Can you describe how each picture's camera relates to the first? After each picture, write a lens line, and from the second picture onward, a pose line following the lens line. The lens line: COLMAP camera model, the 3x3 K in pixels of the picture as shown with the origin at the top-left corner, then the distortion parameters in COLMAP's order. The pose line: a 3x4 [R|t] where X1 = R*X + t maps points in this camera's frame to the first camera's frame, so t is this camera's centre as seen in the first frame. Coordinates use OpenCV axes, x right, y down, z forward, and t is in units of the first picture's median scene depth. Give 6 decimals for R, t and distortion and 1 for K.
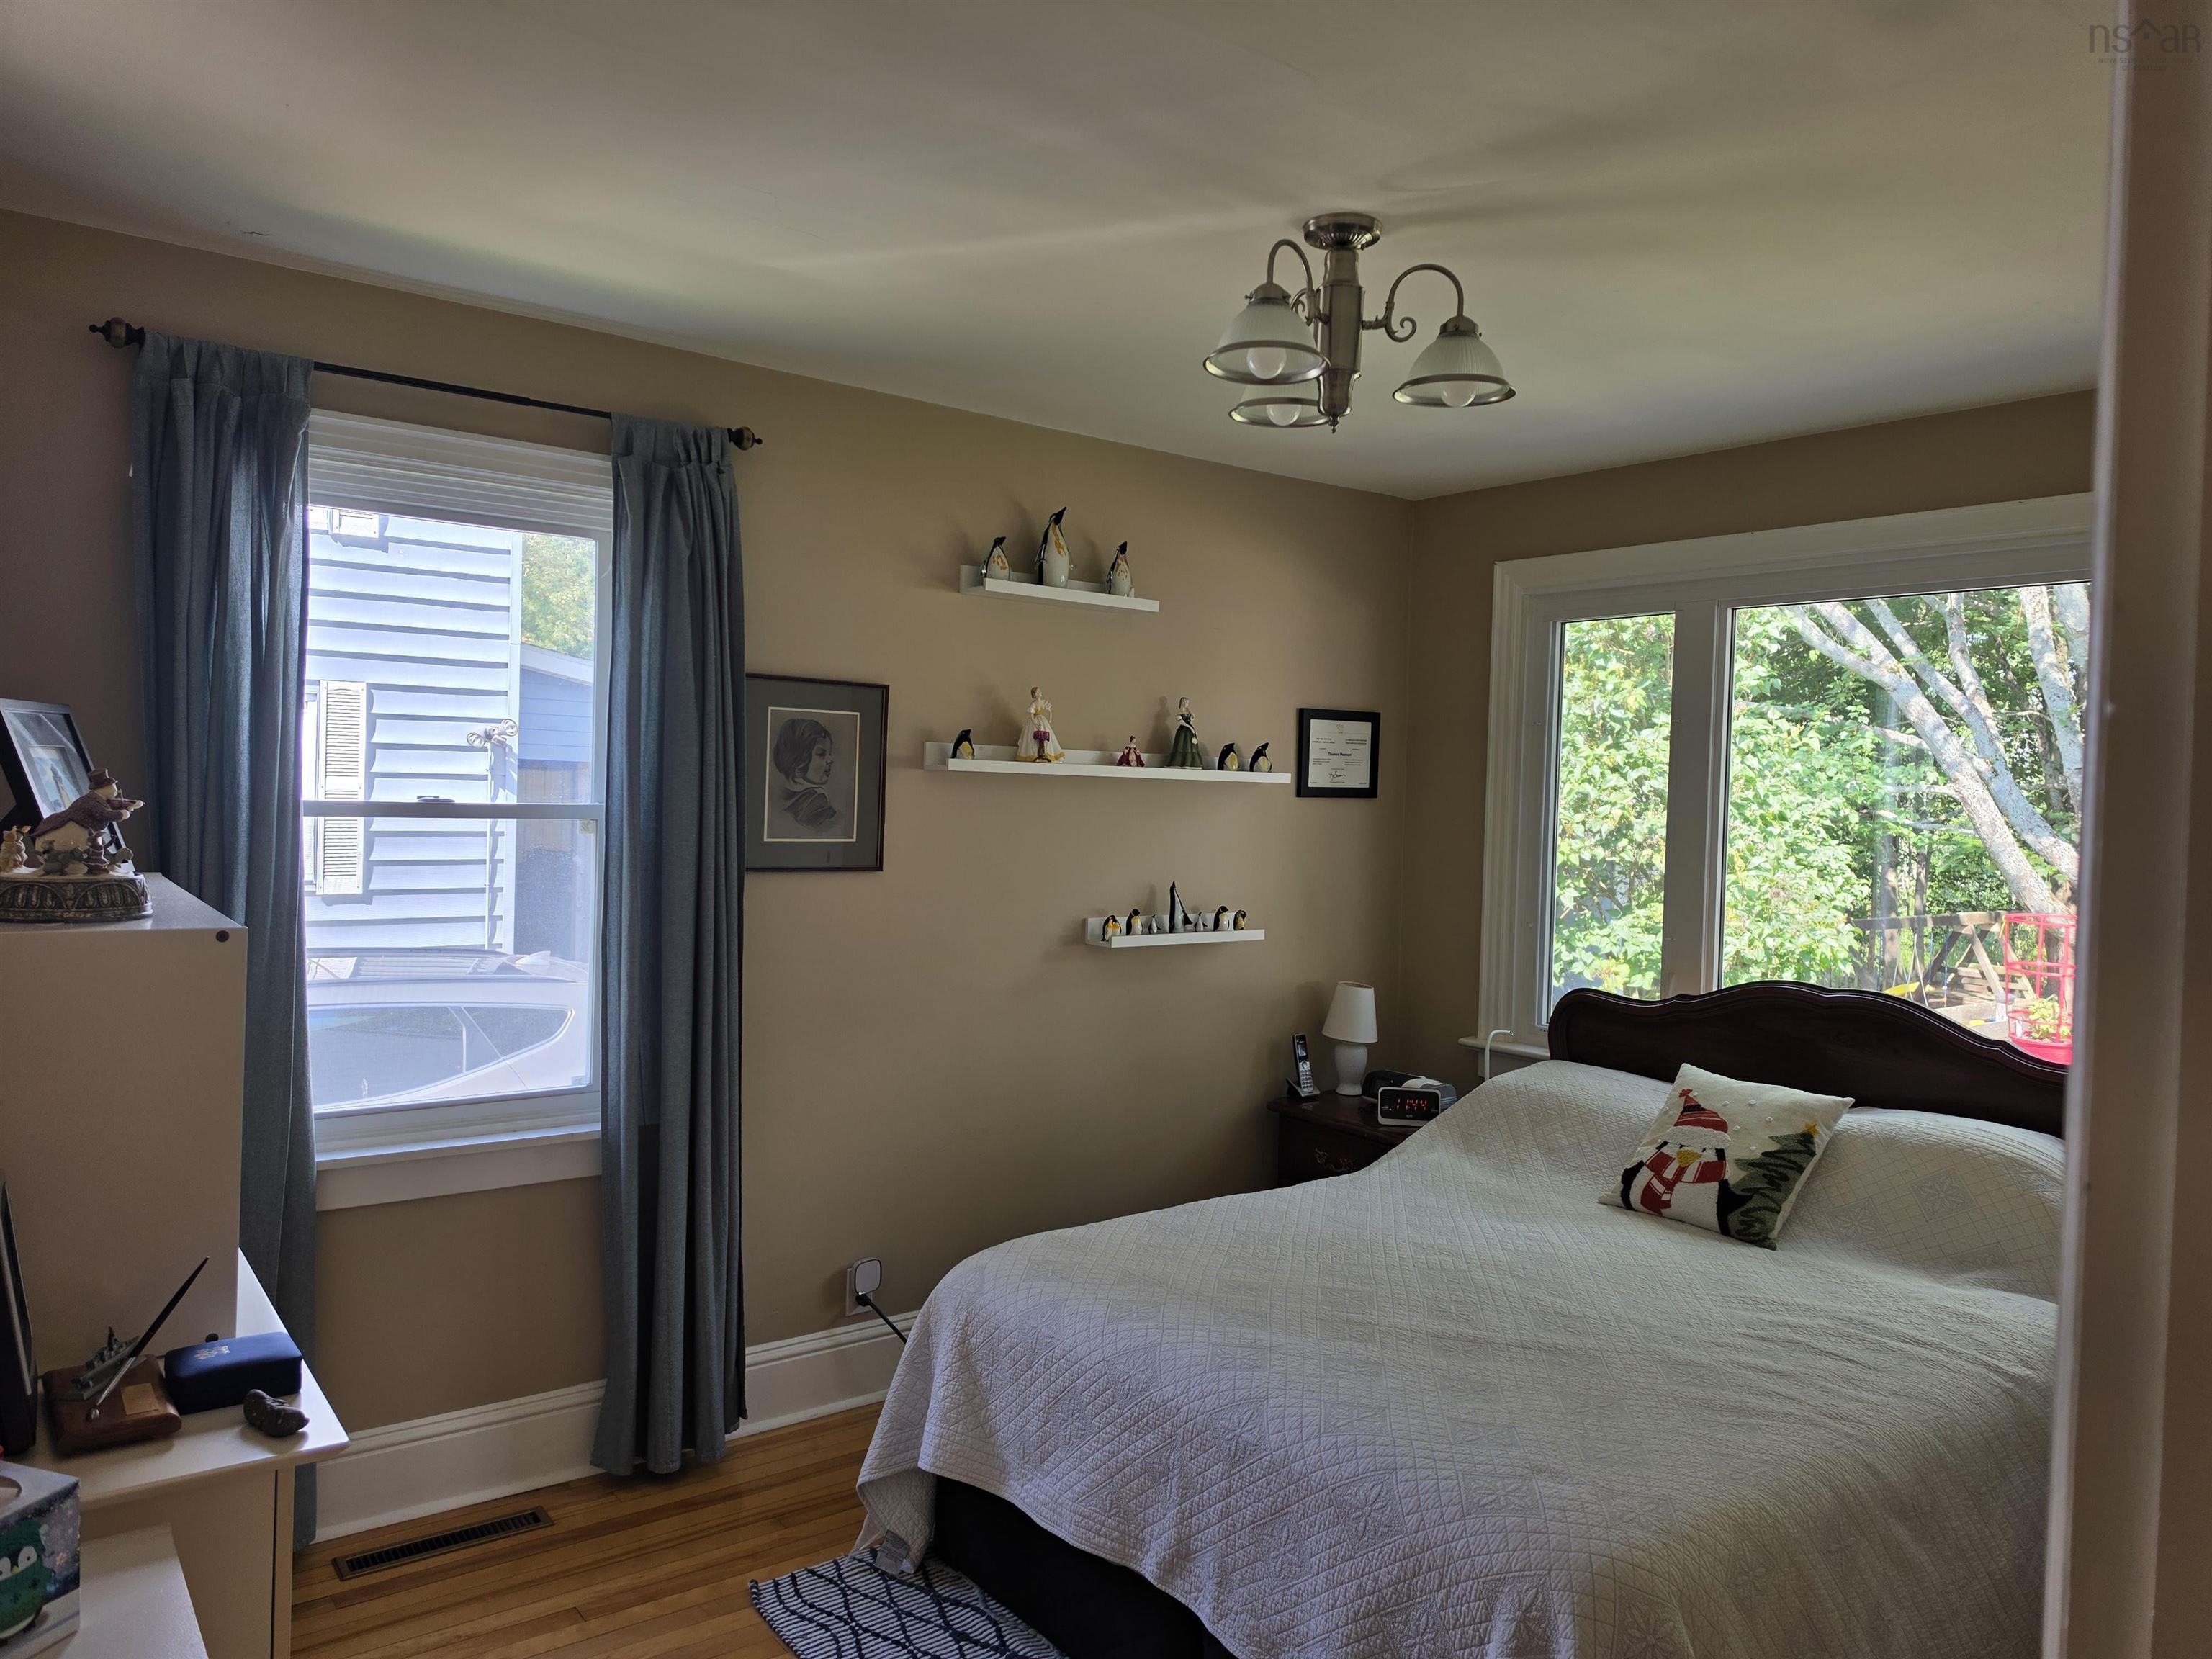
lens RADIAL K [[1539.6, 0, 1106.4], [0, 1539.6, 824.3], [0, 0, 1]] dist [0.025391, -0.000688]
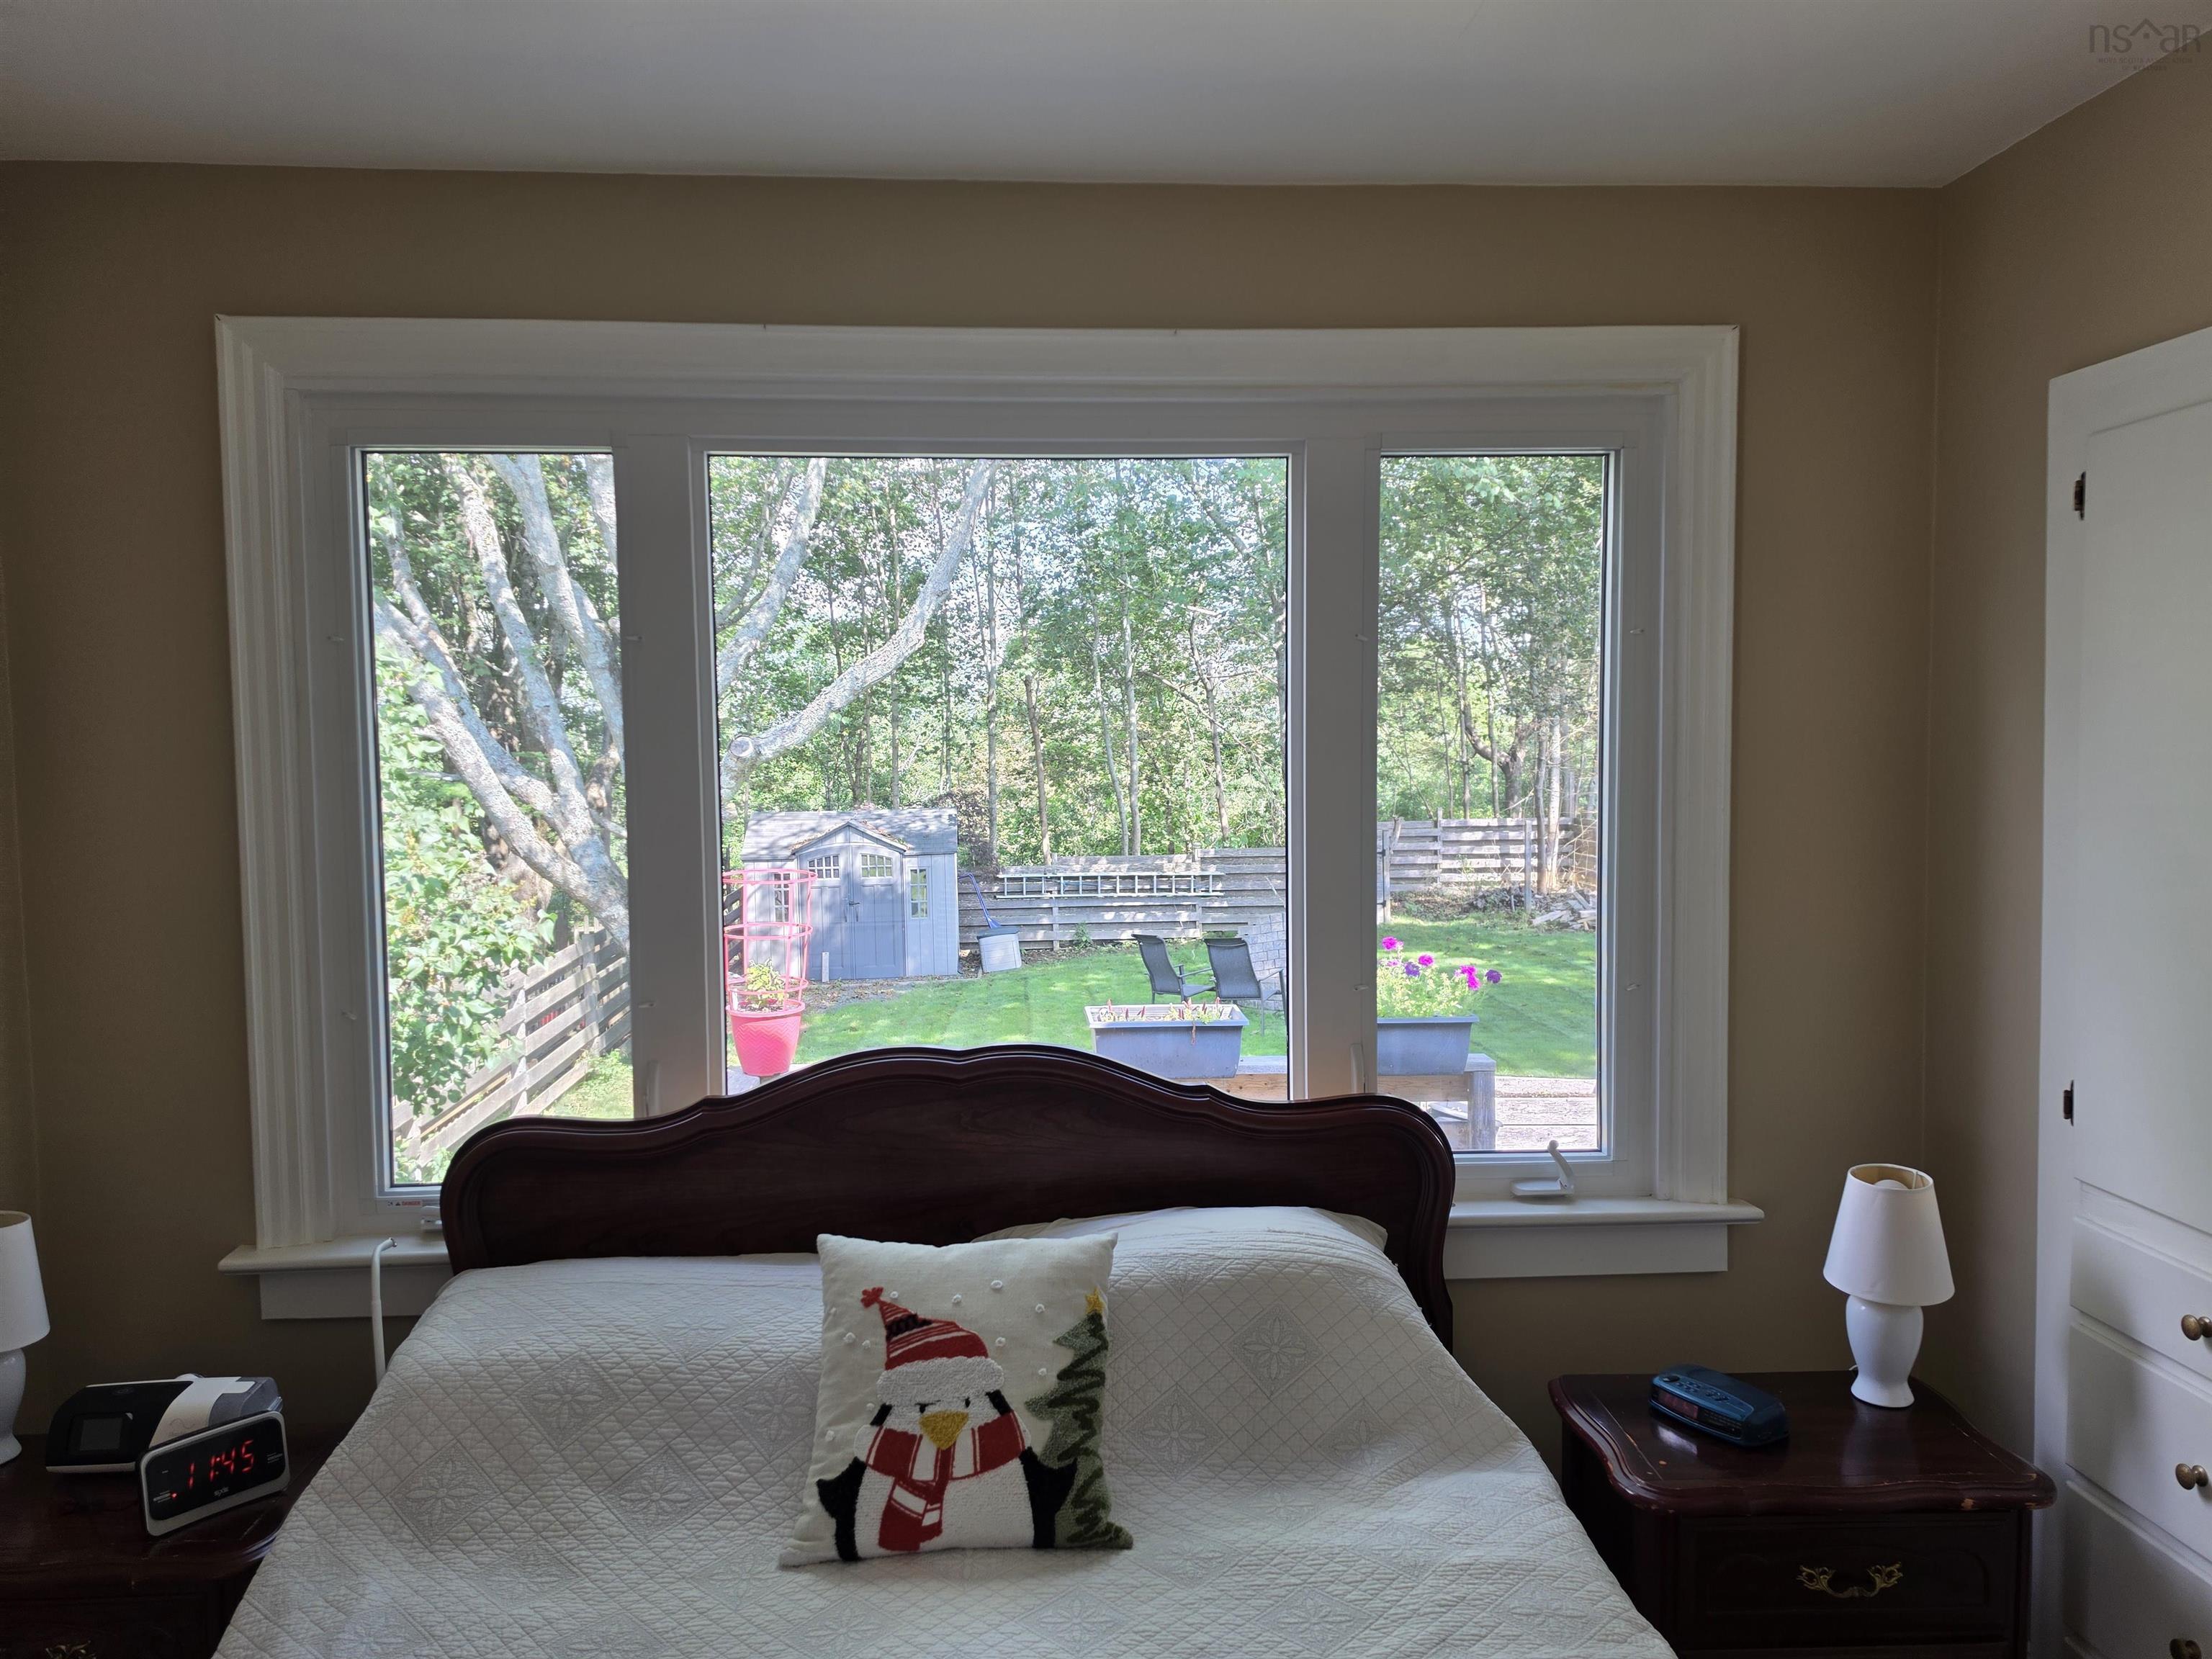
lens RADIAL K [[1539.6, 0, 1105.5], [0, 1539.6, 815.1], [0, 0, 1]] dist [0.025391, -0.000688]
pose [[0.549982, -0.076874, 0.831631, -0.031460], [0.049423, 0.997005, 0.059476, -0.030073], [-0.833713, 0.008391, 0.552135, 0.638123]]
